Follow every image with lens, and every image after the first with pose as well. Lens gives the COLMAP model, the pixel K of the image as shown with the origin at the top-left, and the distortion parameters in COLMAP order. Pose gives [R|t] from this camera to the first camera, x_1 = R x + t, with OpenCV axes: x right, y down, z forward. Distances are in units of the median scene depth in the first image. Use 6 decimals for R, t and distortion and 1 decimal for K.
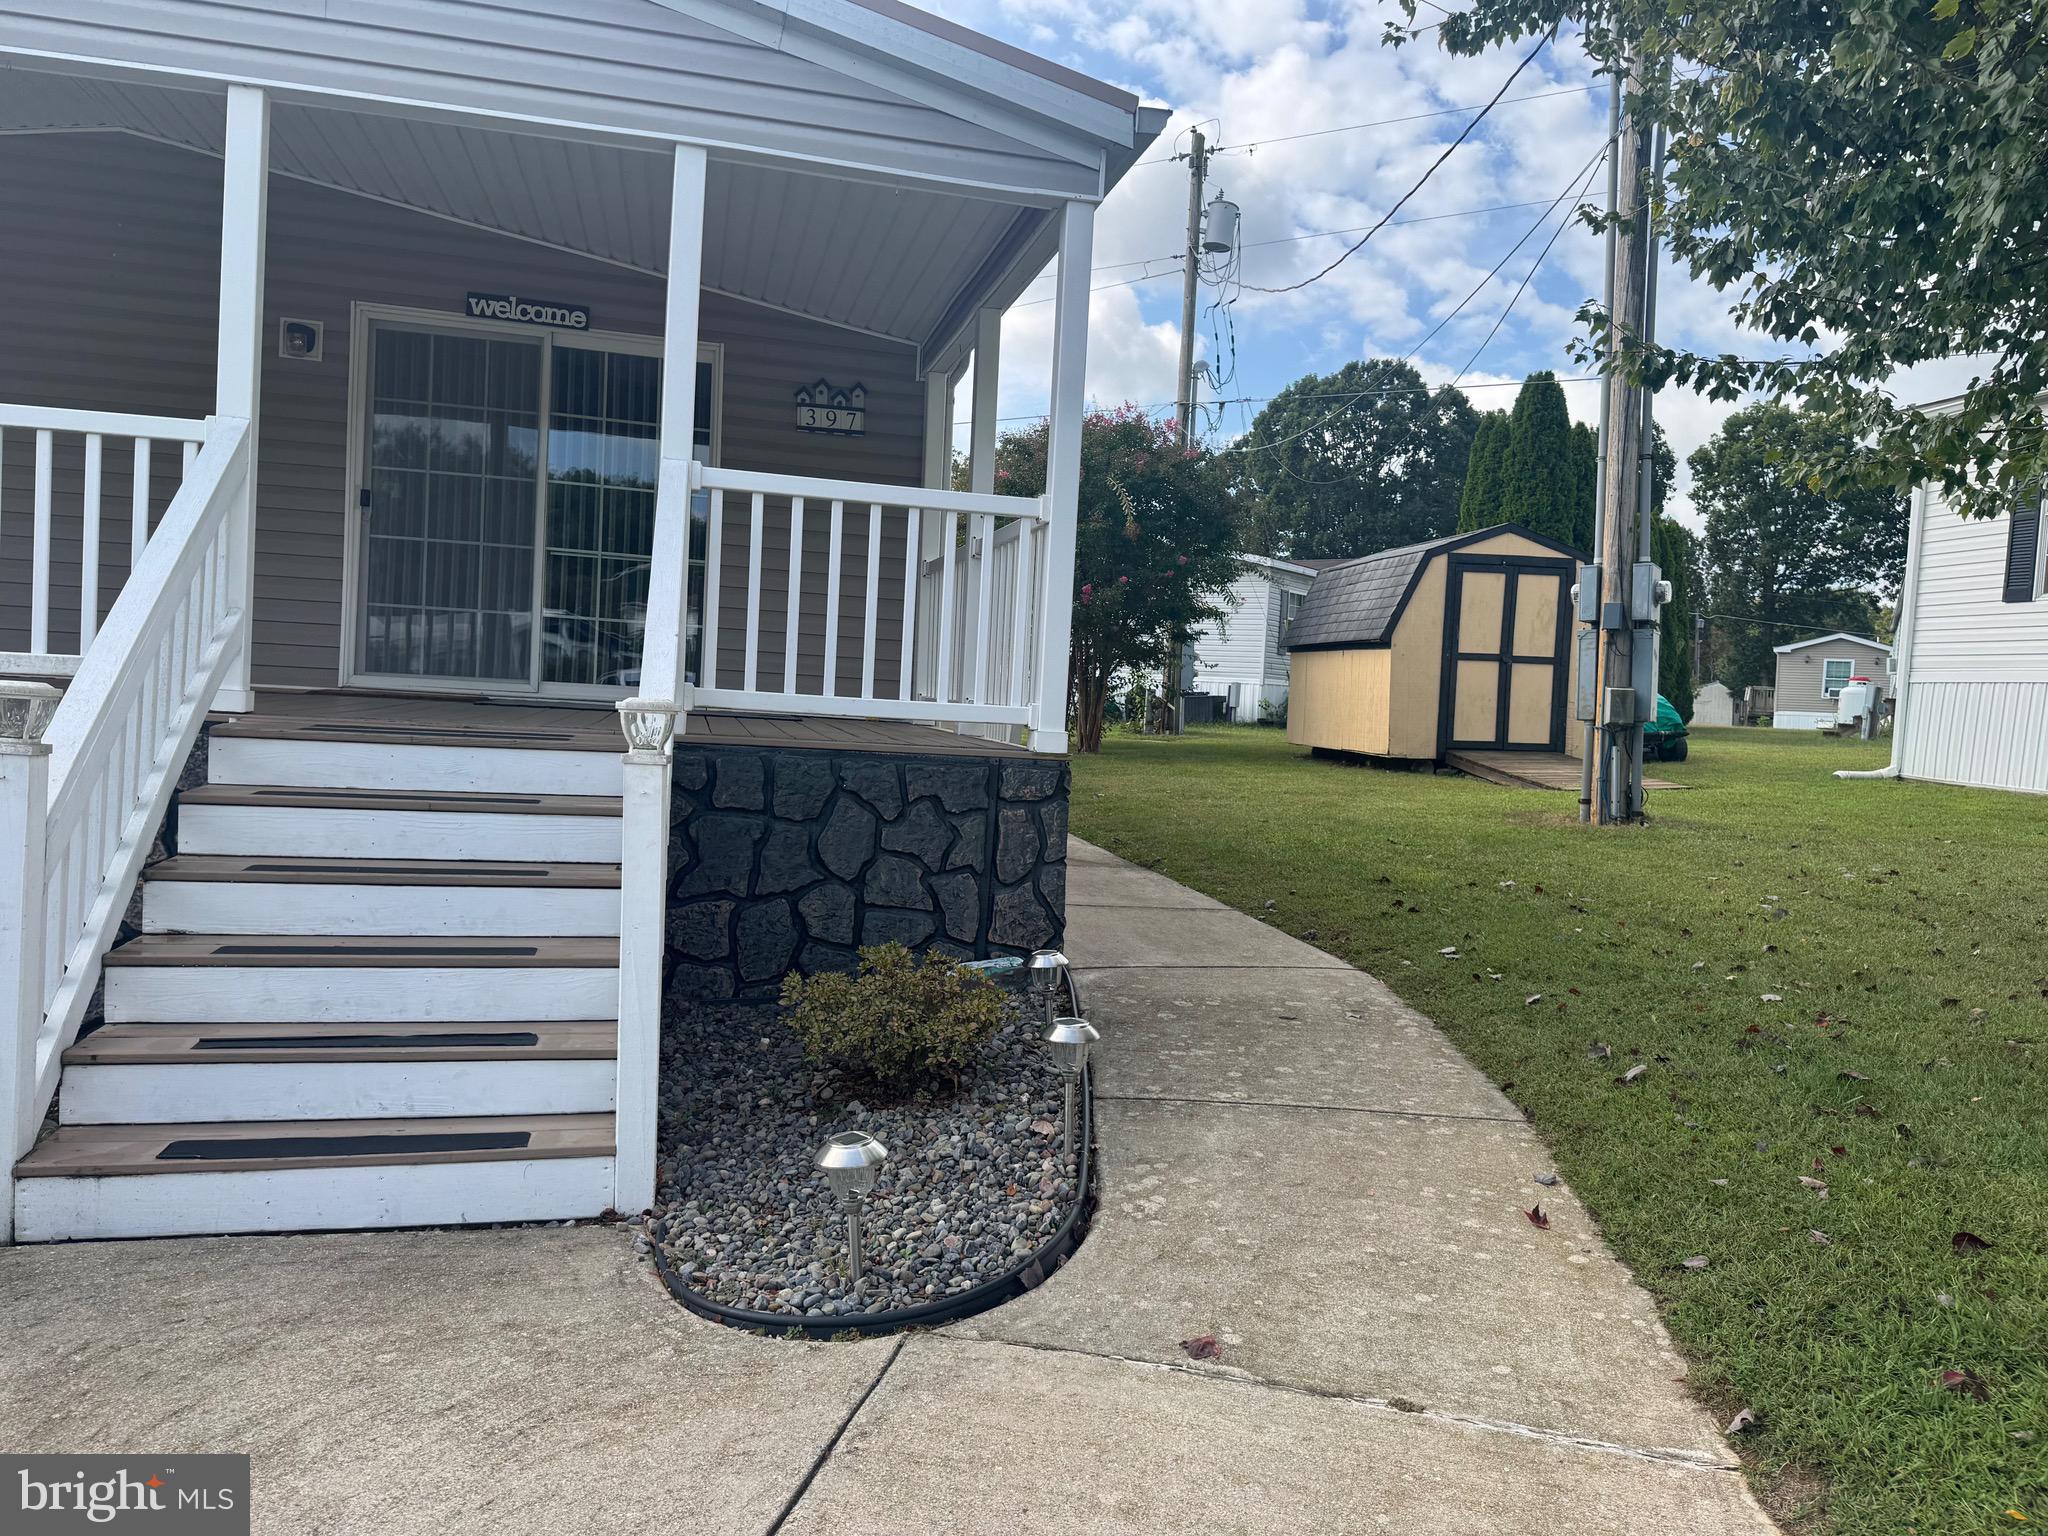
lens RADIAL K [[1443.1, 0, 1001.5], [0, 1443.1, 751.1], [0, 0, 1]] dist [0.069134, -0.069168]
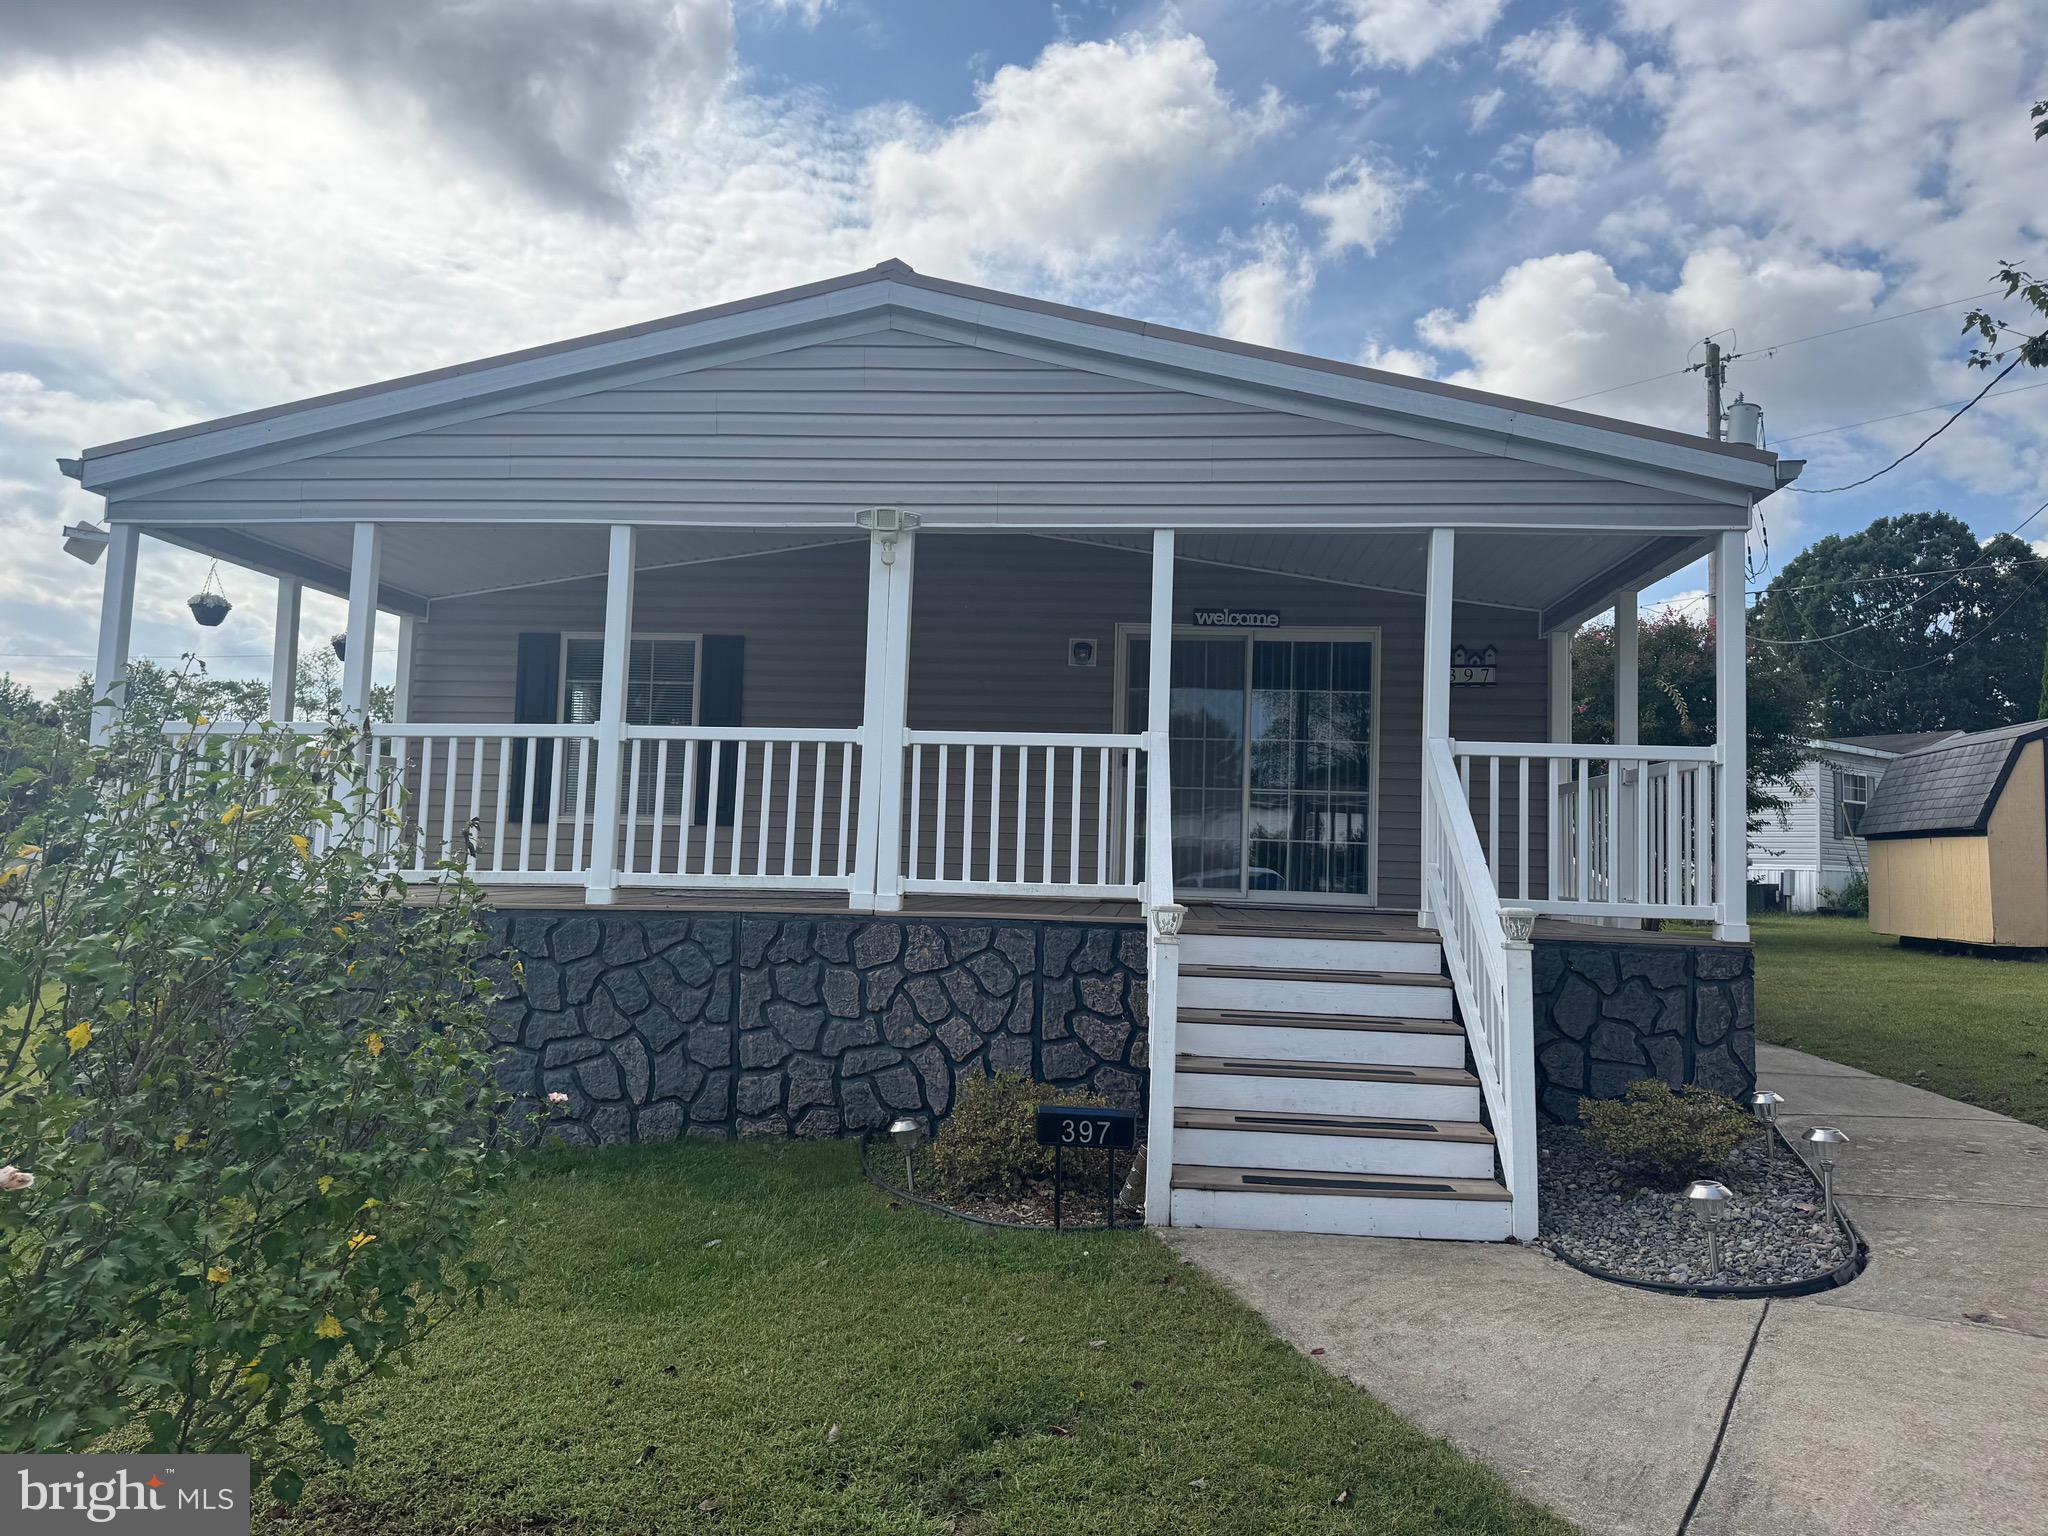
lens RADIAL K [[1443.1, 0, 1022.1], [0, 1443.1, 769.1], [0, 0, 1]] dist [0.069134, -0.069168]
pose [[0.954261, -0.047799, -0.295130, -0.065245], [0.011660, 0.992336, -0.123017, 0.000329], [0.298748, 0.113949, 0.947505, -0.160715]]
